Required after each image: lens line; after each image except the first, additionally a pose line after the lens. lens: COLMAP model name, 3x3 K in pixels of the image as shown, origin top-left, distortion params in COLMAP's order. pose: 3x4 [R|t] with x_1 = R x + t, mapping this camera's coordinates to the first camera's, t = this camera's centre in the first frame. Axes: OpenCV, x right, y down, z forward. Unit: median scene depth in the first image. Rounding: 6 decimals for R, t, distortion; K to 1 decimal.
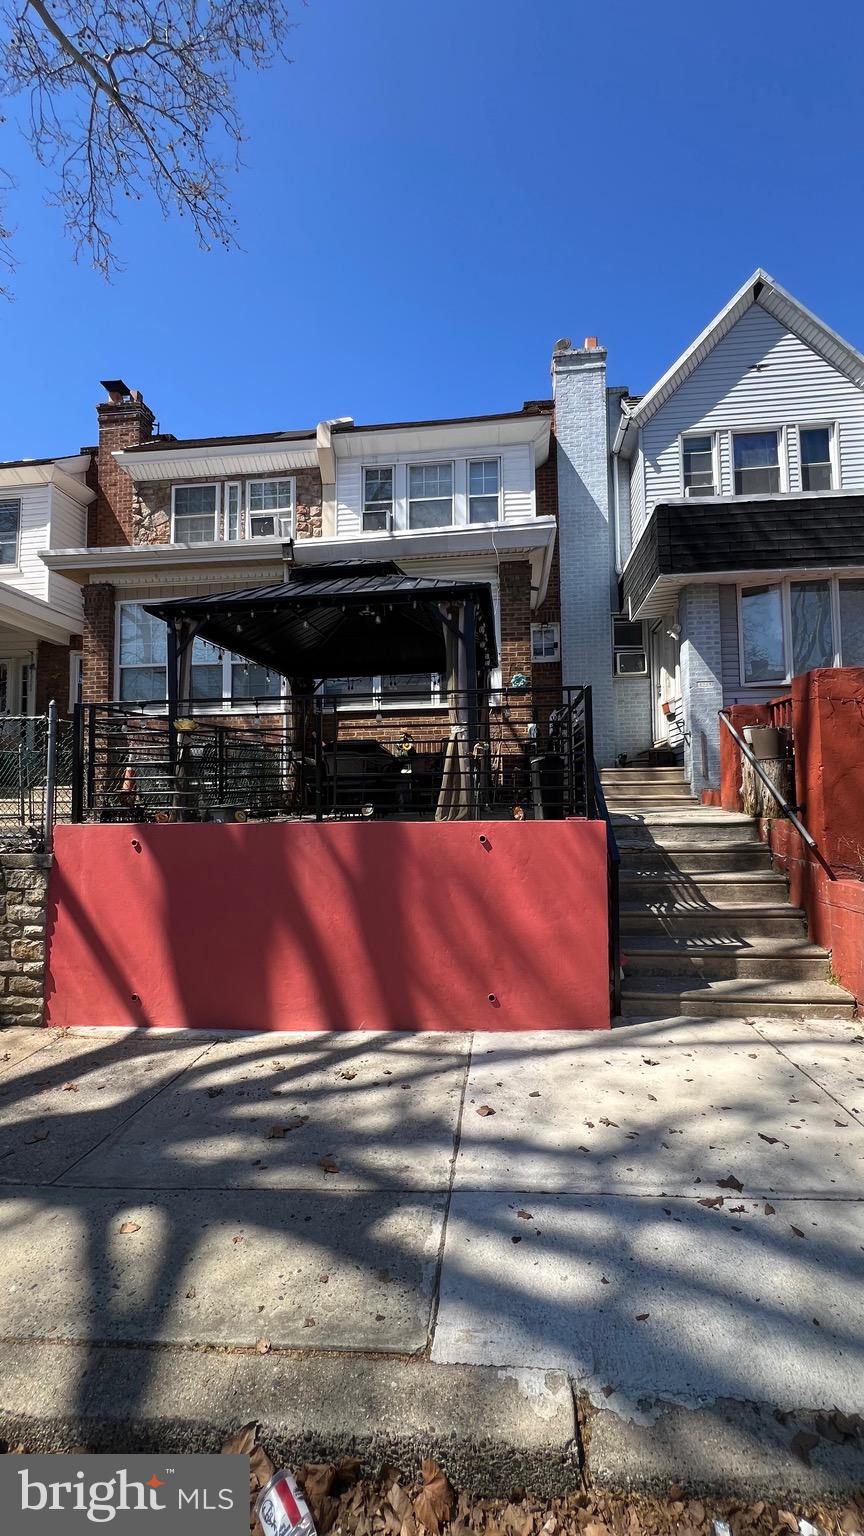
lens RADIAL K [[616.3, 0, 431.2], [0, 616.3, 762.8], [0, 0, 1]] dist [-0.002563, 0.000900]
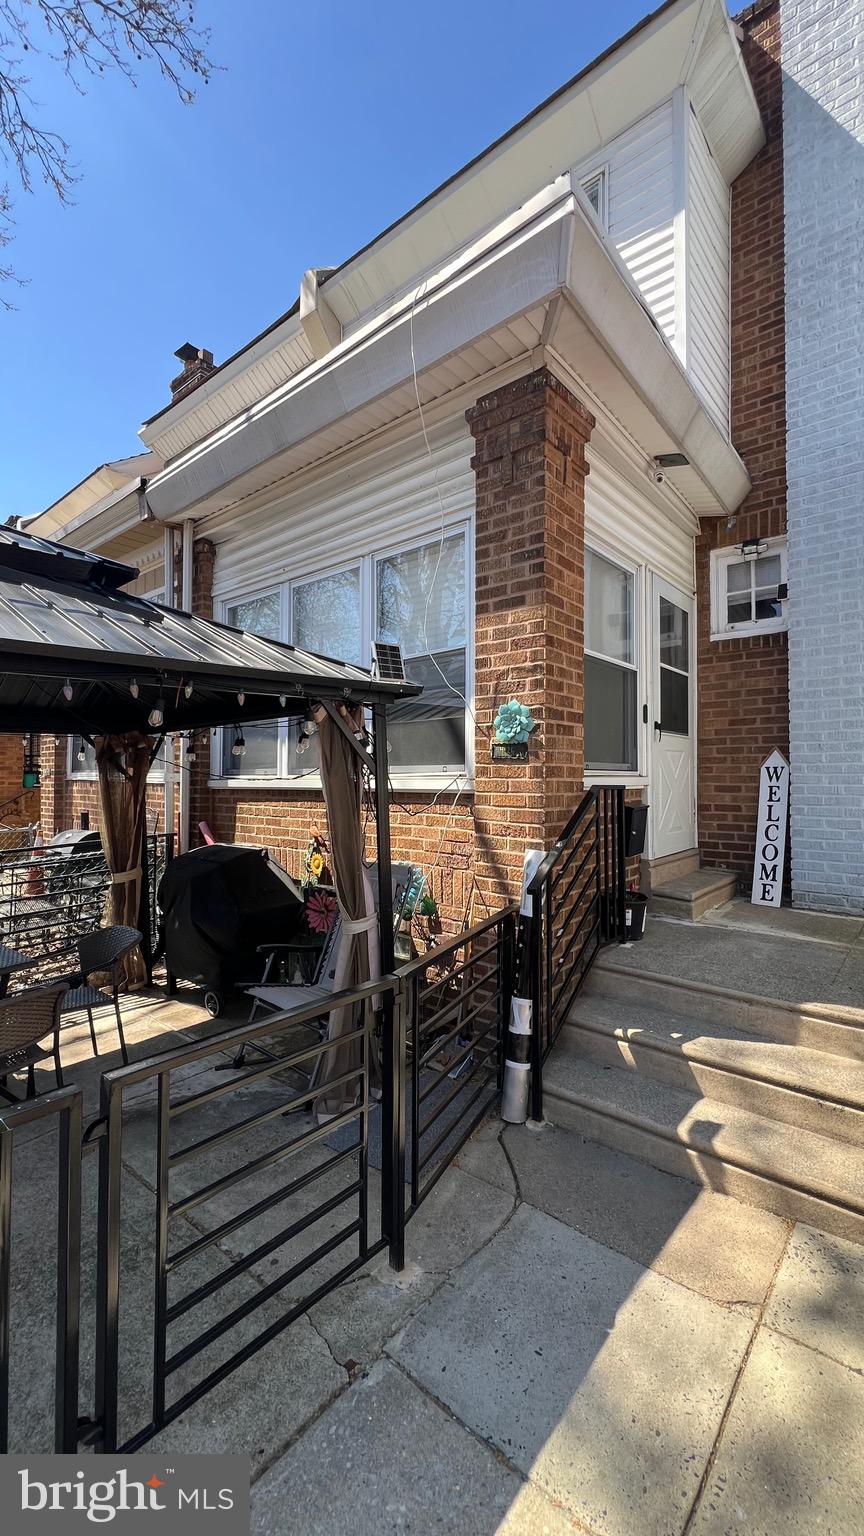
lens RADIAL K [[616.3, 0, 437.1], [0, 616.3, 766.4], [0, 0, 1]] dist [-0.002563, 0.000900]
pose [[0.832830, 0.001483, -0.553528, 0.478974], [0.018677, 0.999352, 0.030779, -0.186627], [0.553214, -0.035972, 0.832262, 1.071184]]
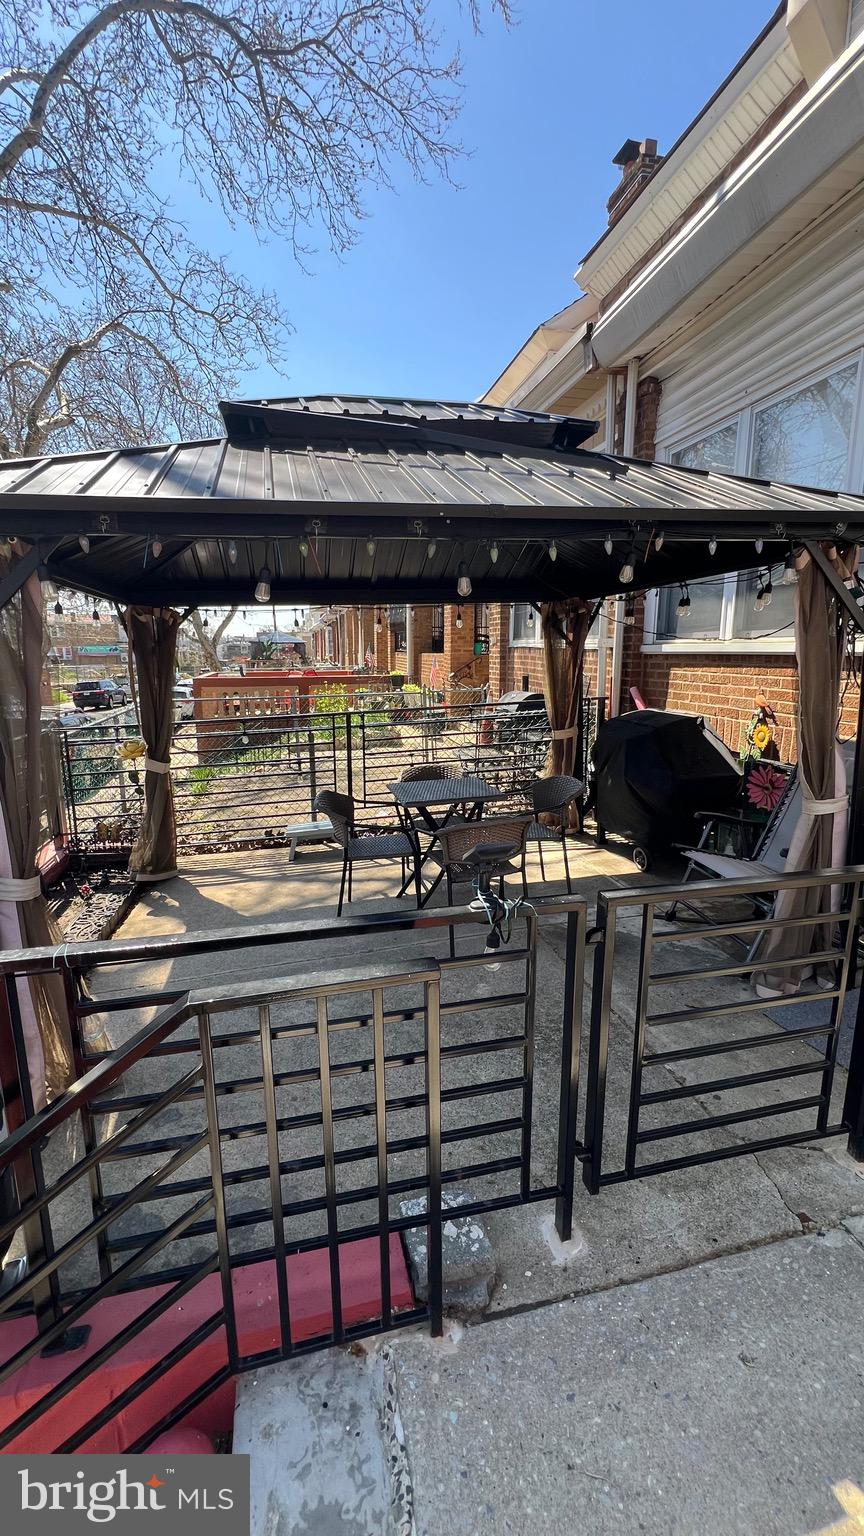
lens RADIAL K [[616.3, 0, 432.3], [0, 616.3, 767.2], [0, 0, 1]] dist [-0.002563, 0.000900]
pose [[0.337357, 0.188411, -0.922329, 0.455574], [0.046523, 0.975232, 0.216235, -0.179027], [0.940226, -0.115858, 0.320236, 1.042582]]
